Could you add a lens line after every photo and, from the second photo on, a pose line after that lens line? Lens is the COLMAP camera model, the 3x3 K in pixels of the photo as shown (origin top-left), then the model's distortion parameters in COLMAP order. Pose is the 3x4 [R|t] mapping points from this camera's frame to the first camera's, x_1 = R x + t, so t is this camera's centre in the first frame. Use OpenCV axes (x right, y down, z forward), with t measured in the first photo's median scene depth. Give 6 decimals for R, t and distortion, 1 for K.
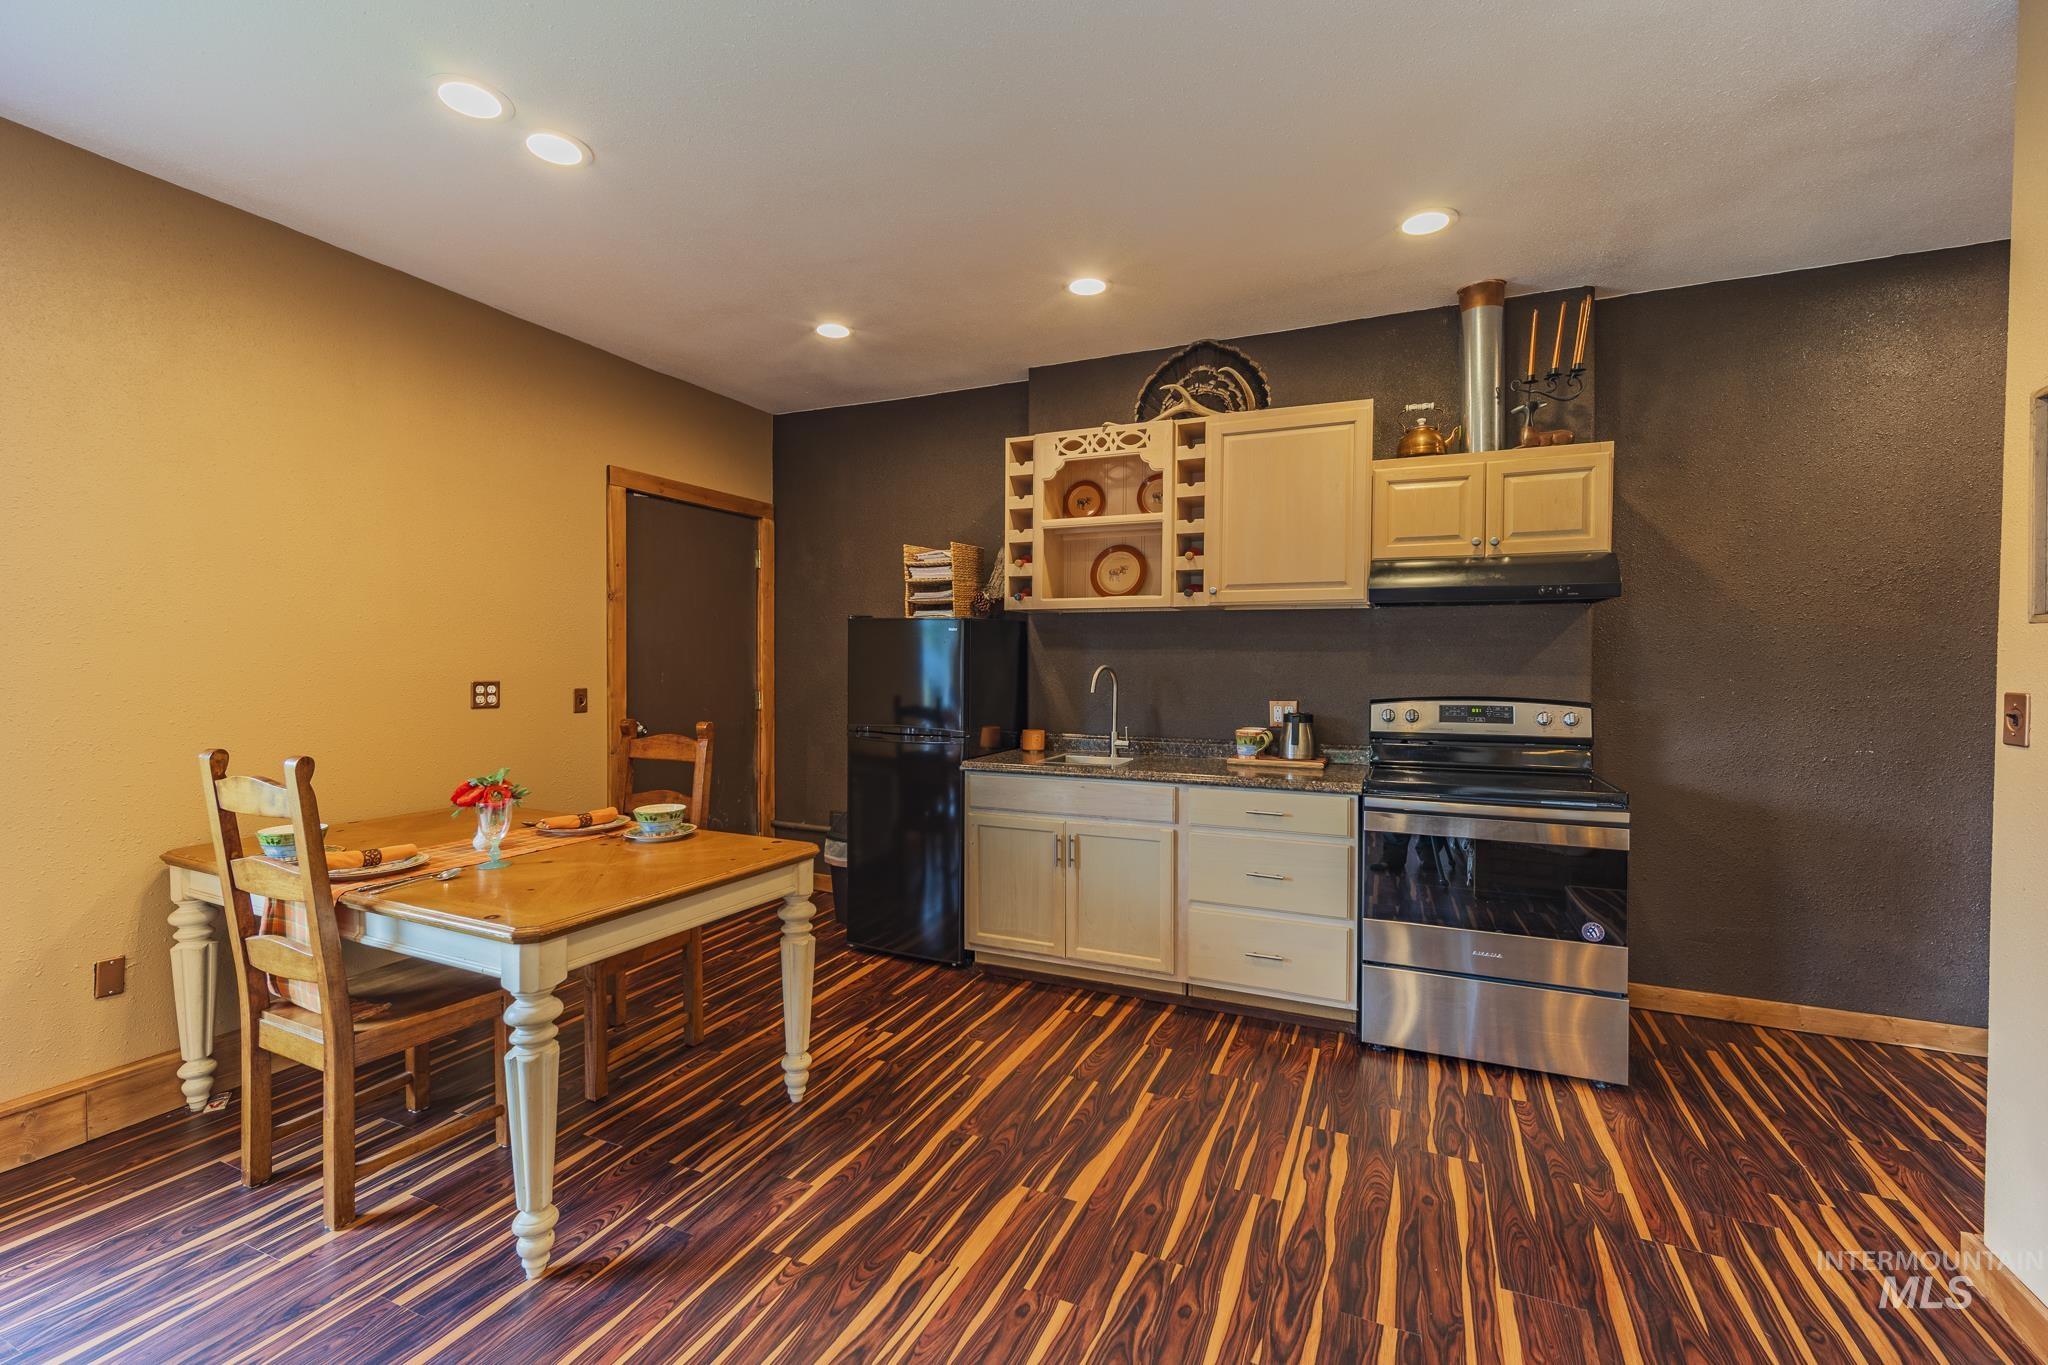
lens RADIAL K [[876.1, 0, 1024.8], [0, 876.1, 675.4], [0, 0, 1]] dist [0.006503, 0.000313]
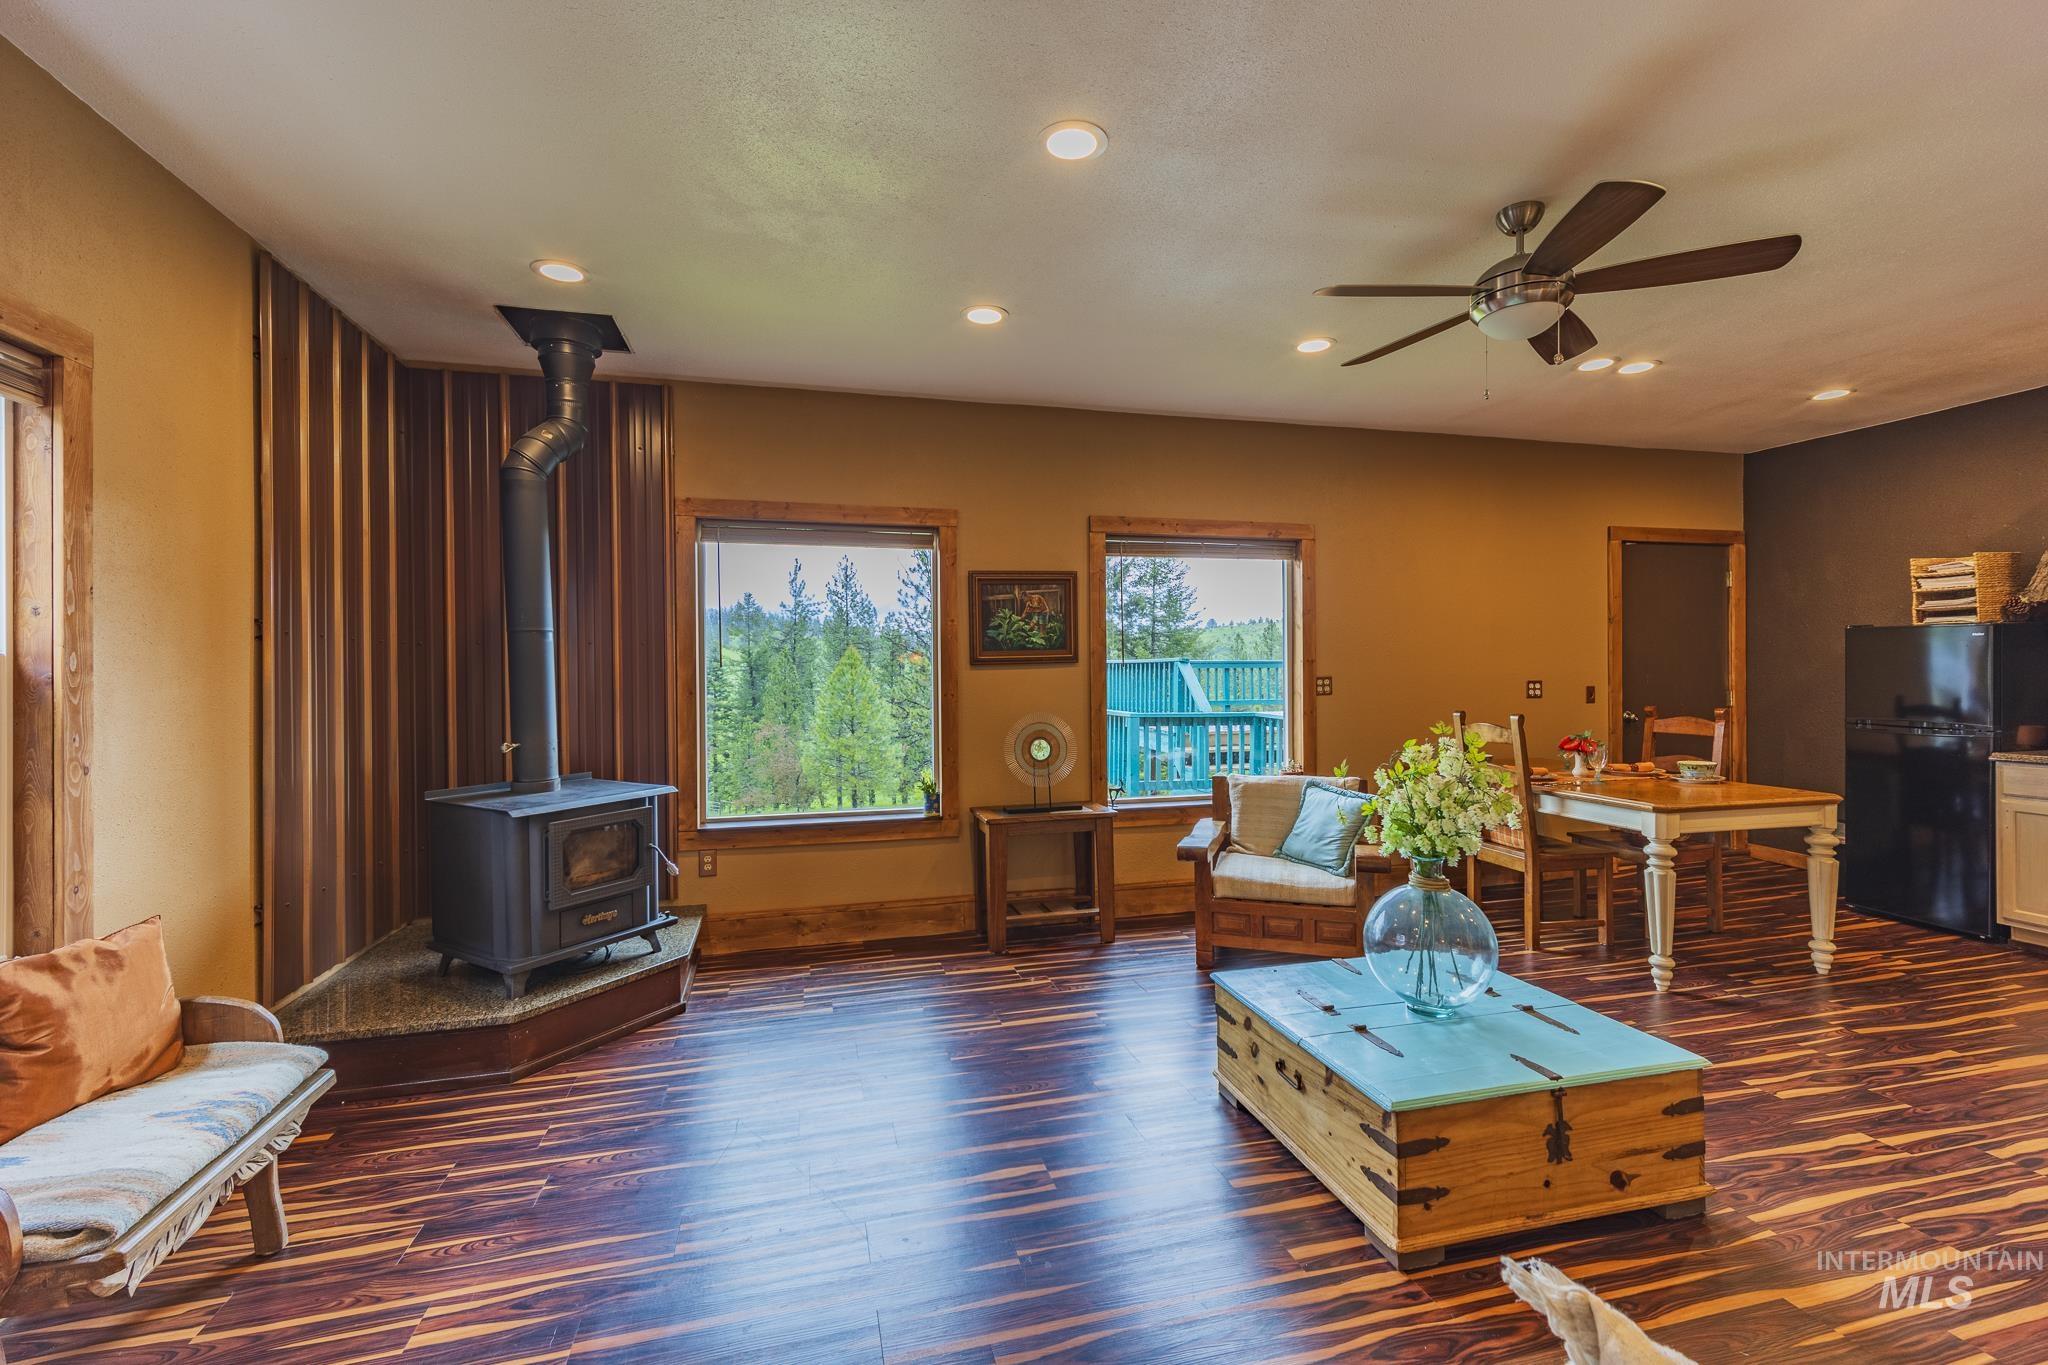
lens RADIAL K [[876.1, 0, 1020.1], [0, 876.1, 673.8], [0, 0, 1]] dist [0.006503, 0.000313]
pose [[0.624087, -0.006269, -0.781330, 0.035705], [-0.000432, 0.999965, -0.008368, 0.007561], [0.781355, 0.005560, 0.624062, -0.670832]]
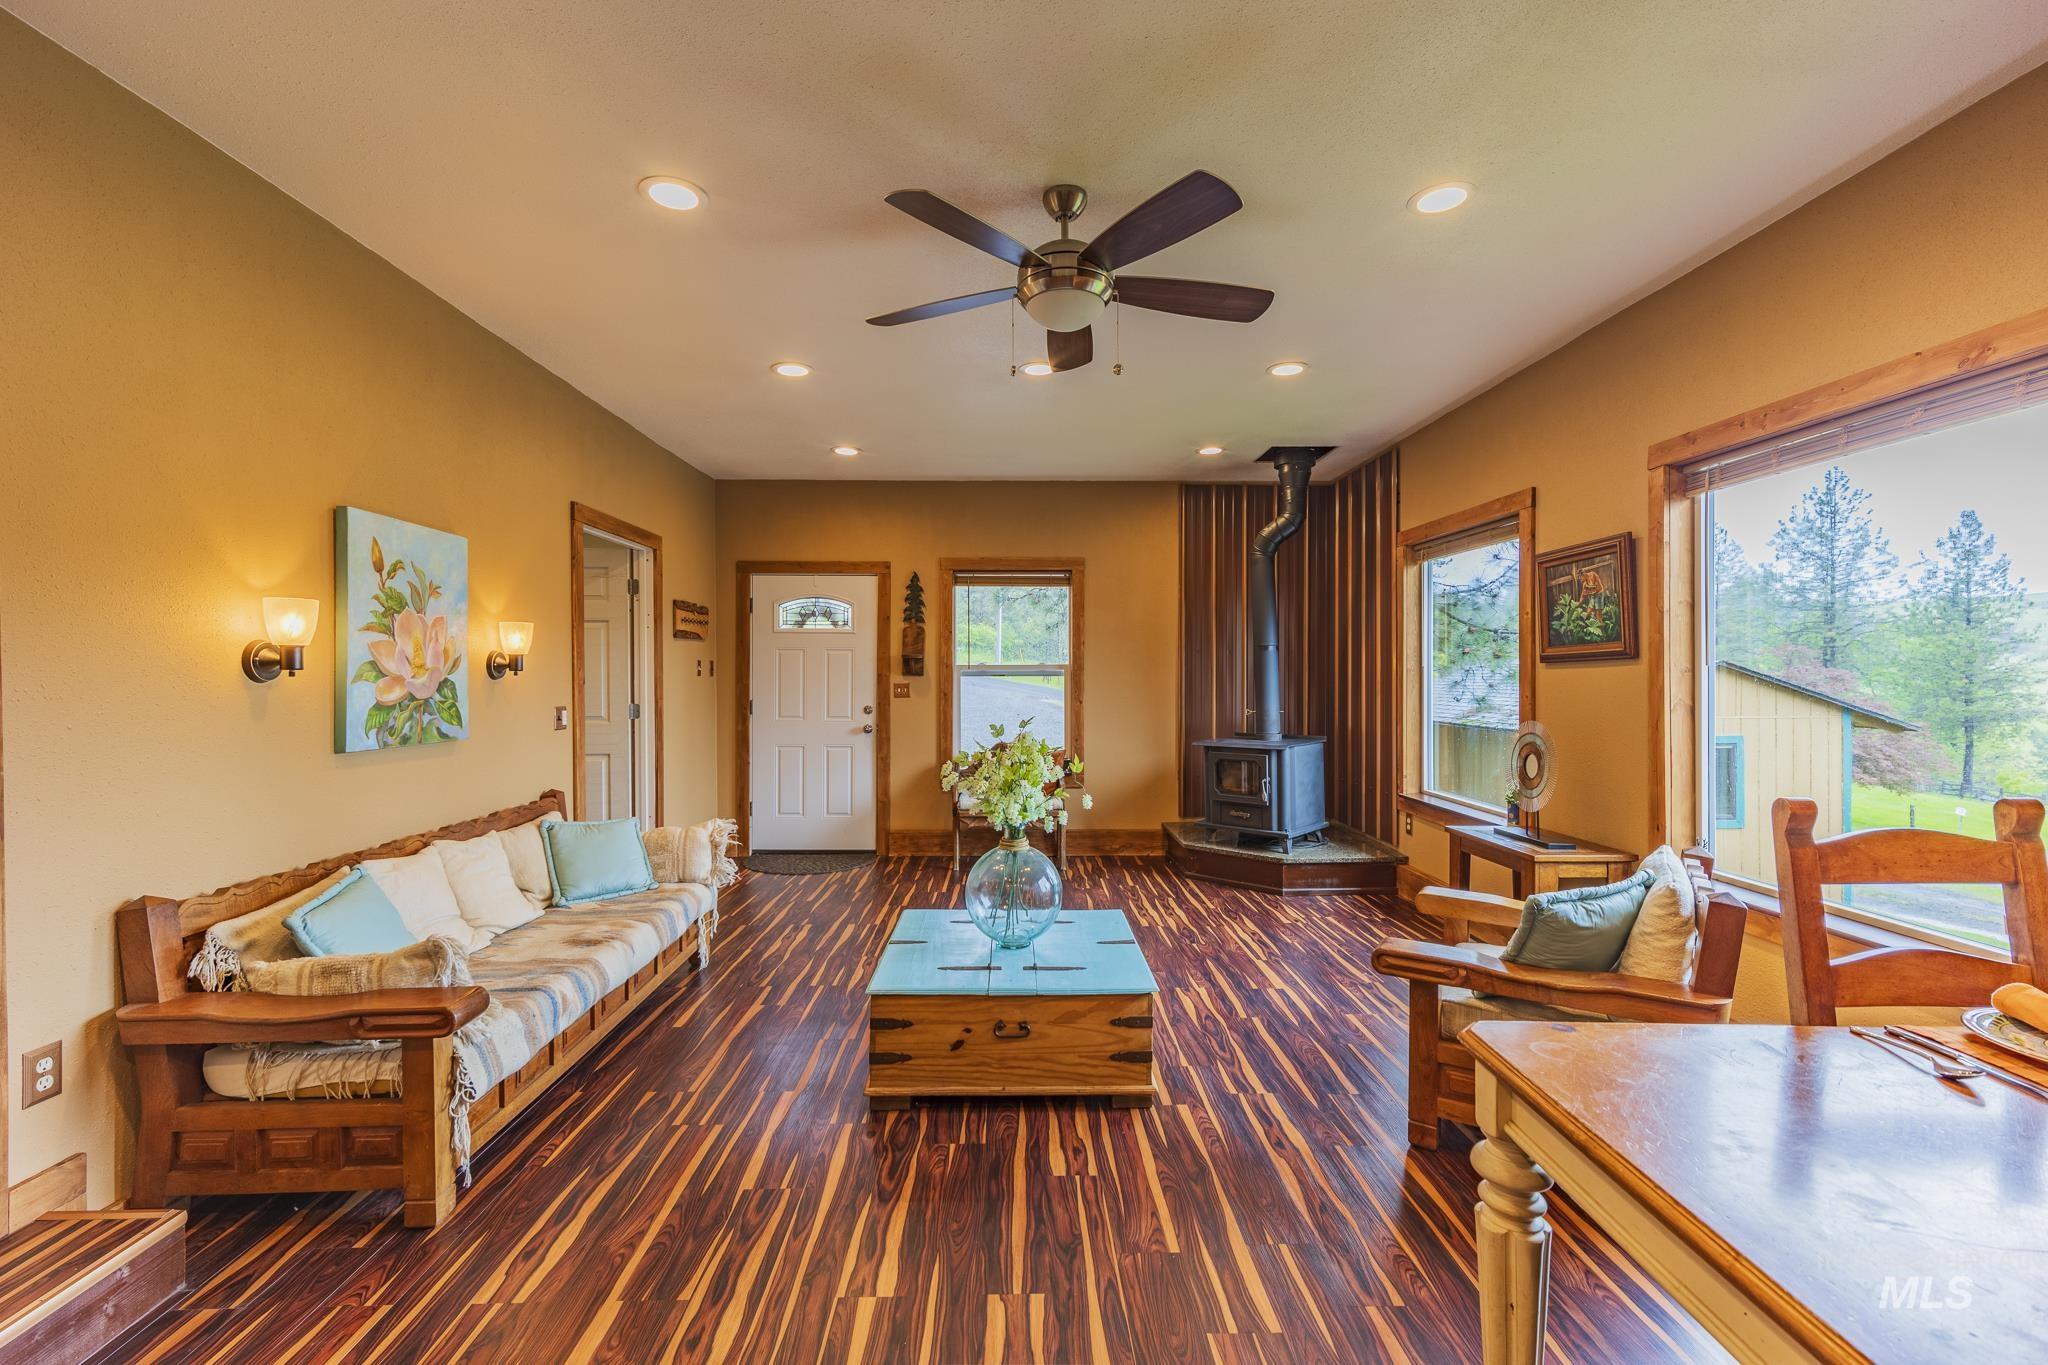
lens RADIAL K [[876.1, 0, 1023.1], [0, 876.1, 673.0], [0, 0, 1]] dist [0.006503, 0.000313]
pose [[-0.904851, -0.000110, -0.425728, 0.054830], [-0.005689, 0.999914, 0.011833, -0.012268], [0.425690, 0.013130, -0.904774, 0.772221]]
